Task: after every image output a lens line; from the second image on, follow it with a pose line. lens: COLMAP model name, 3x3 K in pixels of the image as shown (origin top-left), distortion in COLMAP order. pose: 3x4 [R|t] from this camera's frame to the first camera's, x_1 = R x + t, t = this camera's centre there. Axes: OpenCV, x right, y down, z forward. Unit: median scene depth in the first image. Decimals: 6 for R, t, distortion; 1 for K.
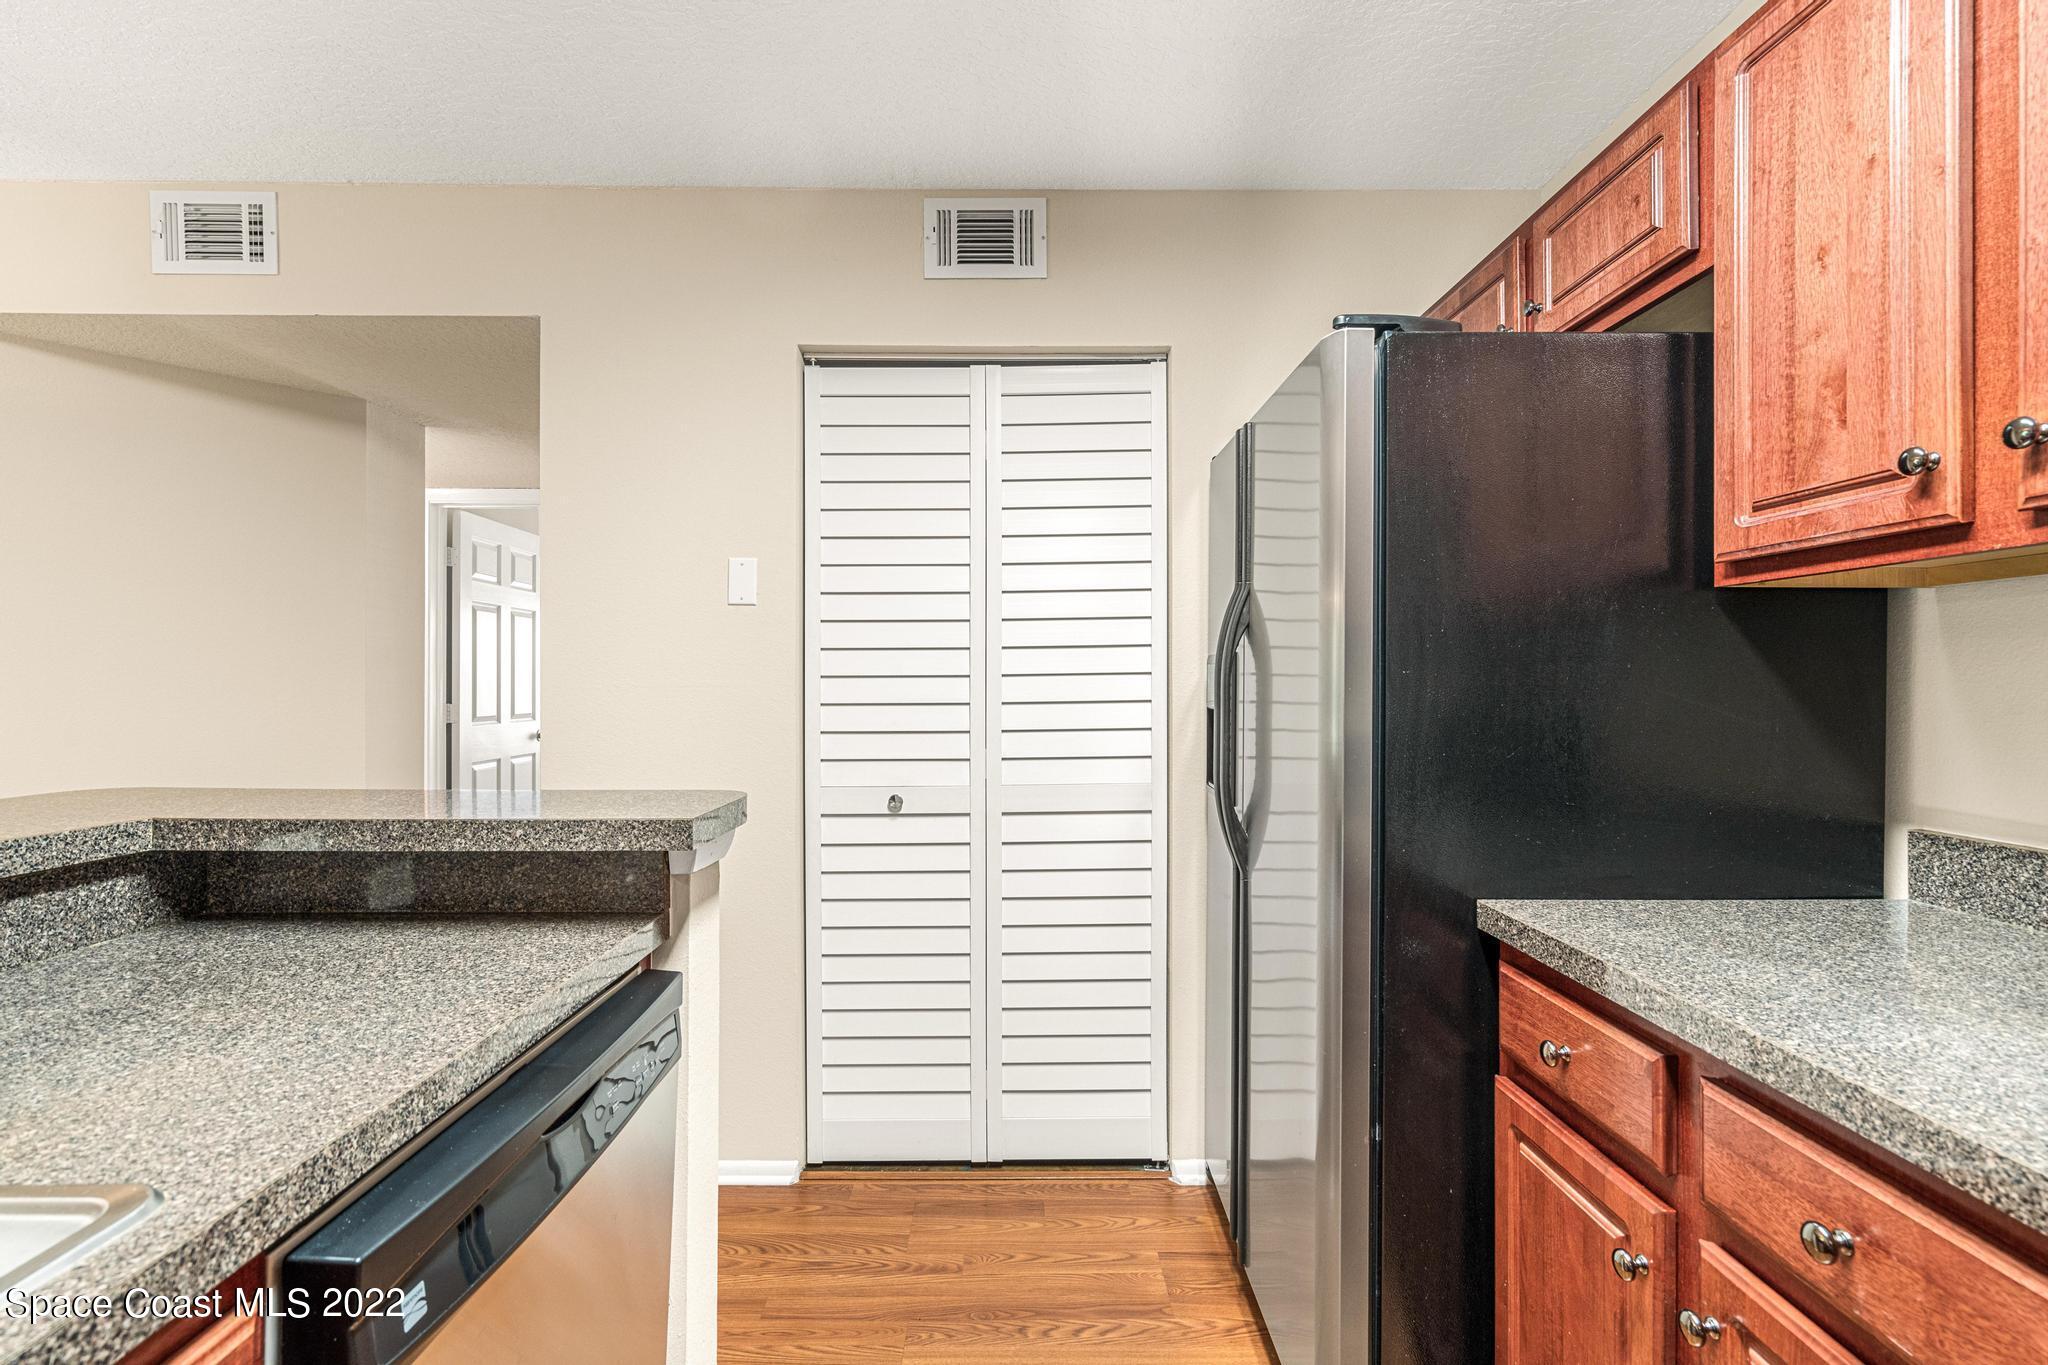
lens RADIAL K [[928.7, 0, 1022.1], [0, 928.7, 681.7], [0, 0, 1]] dist [-0.013933, 0.001238]
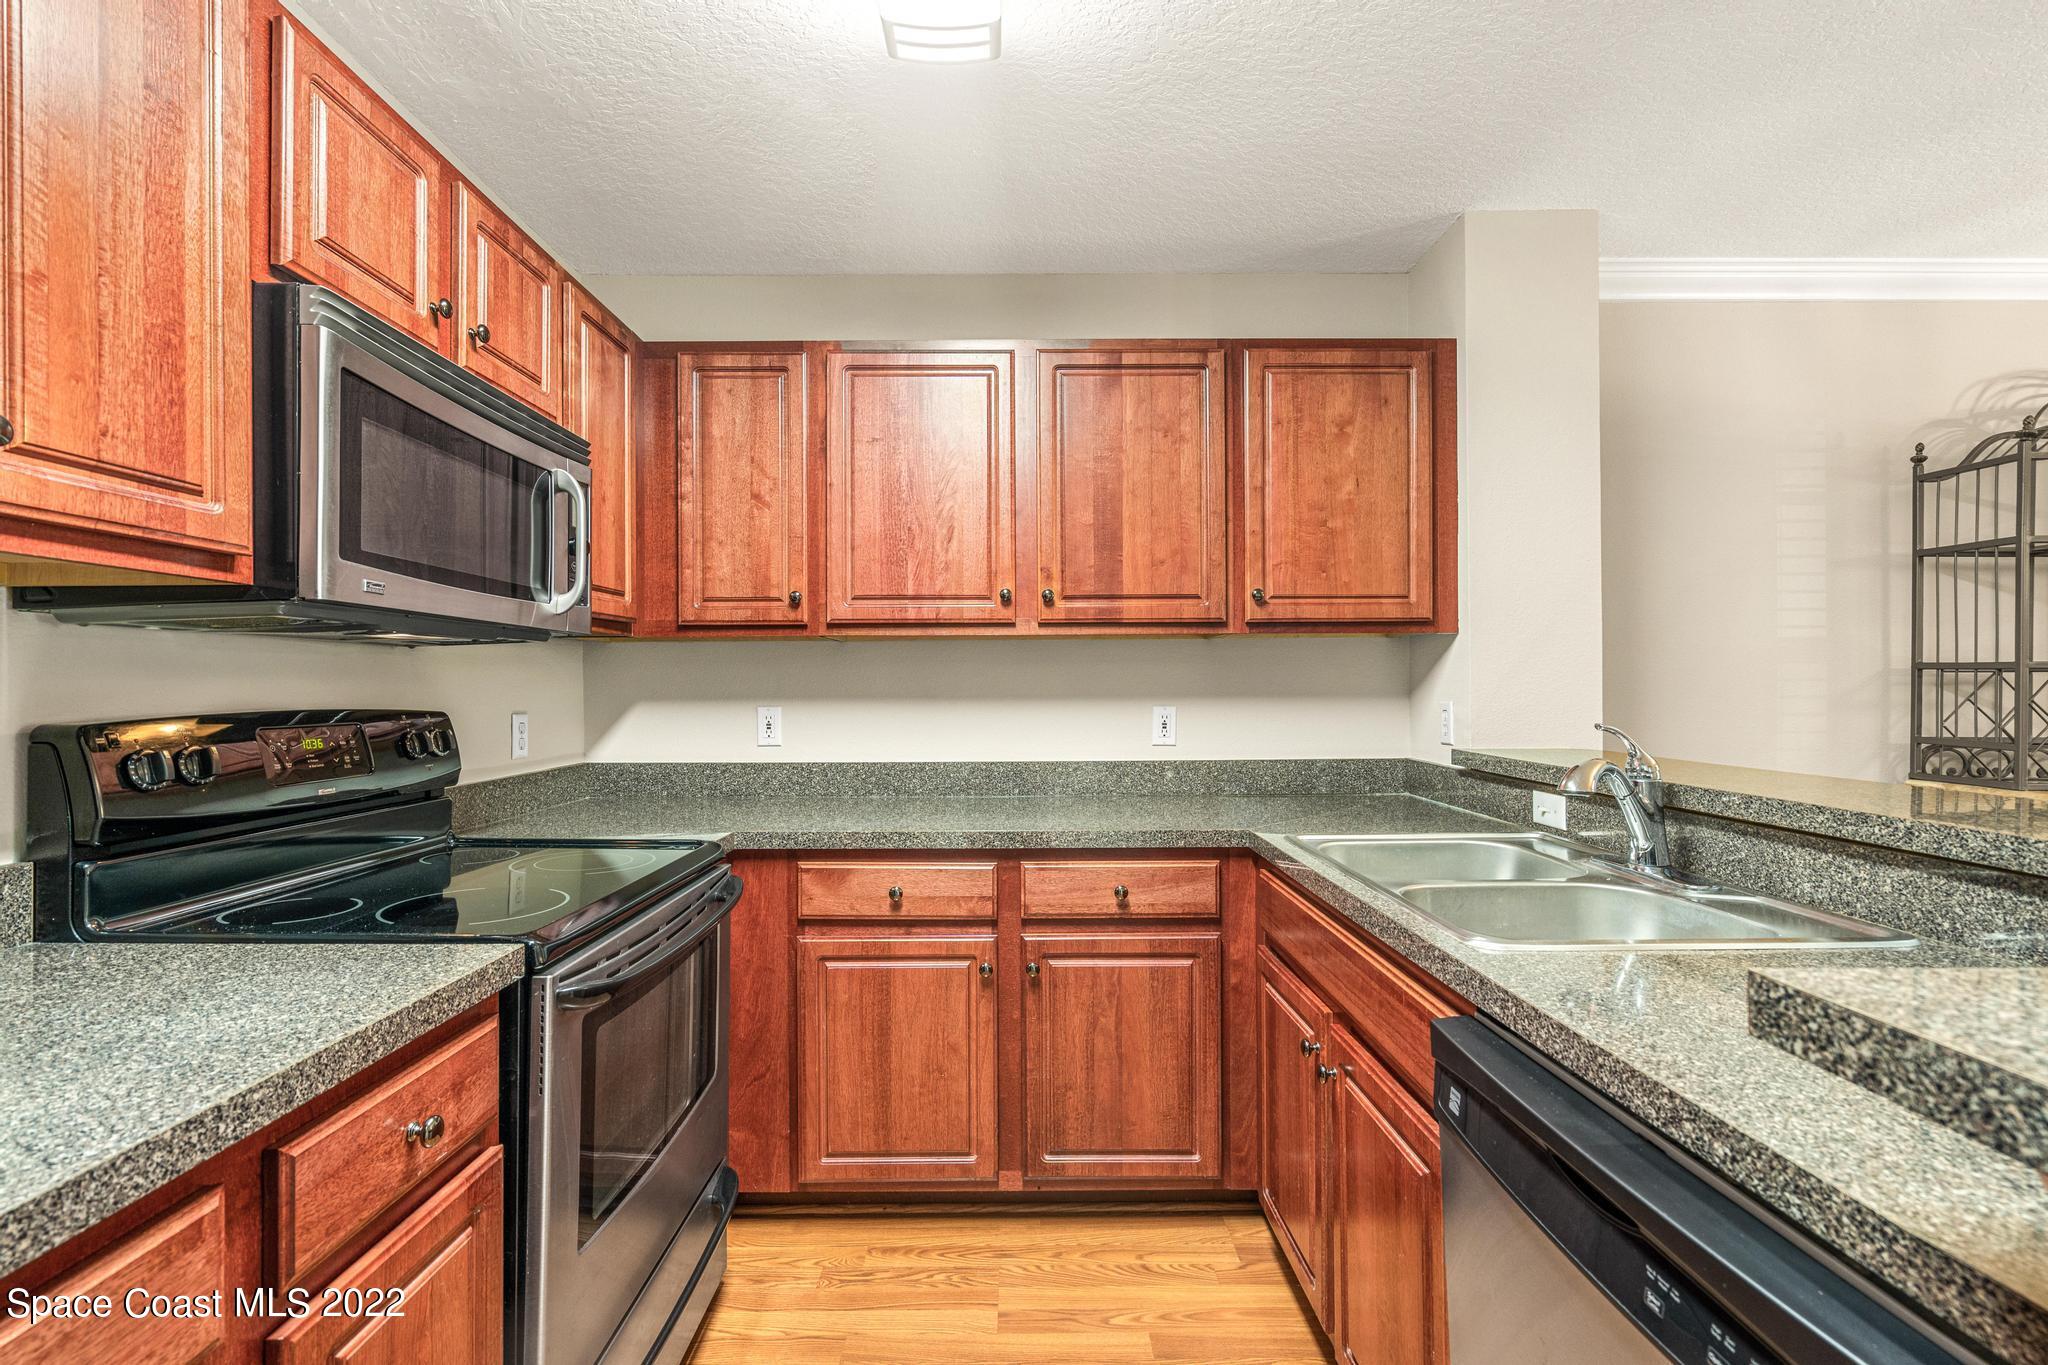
lens RADIAL K [[928.7, 0, 1028.2], [0, 928.7, 679.8], [0, 0, 1]] dist [-0.013933, 0.001238]
pose [[-0.999983, 0.003600, -0.004648, 0.037660], [0.003635, 0.999965, -0.007510, -0.004466], [0.004621, -0.007527, -0.999961, 2.038970]]
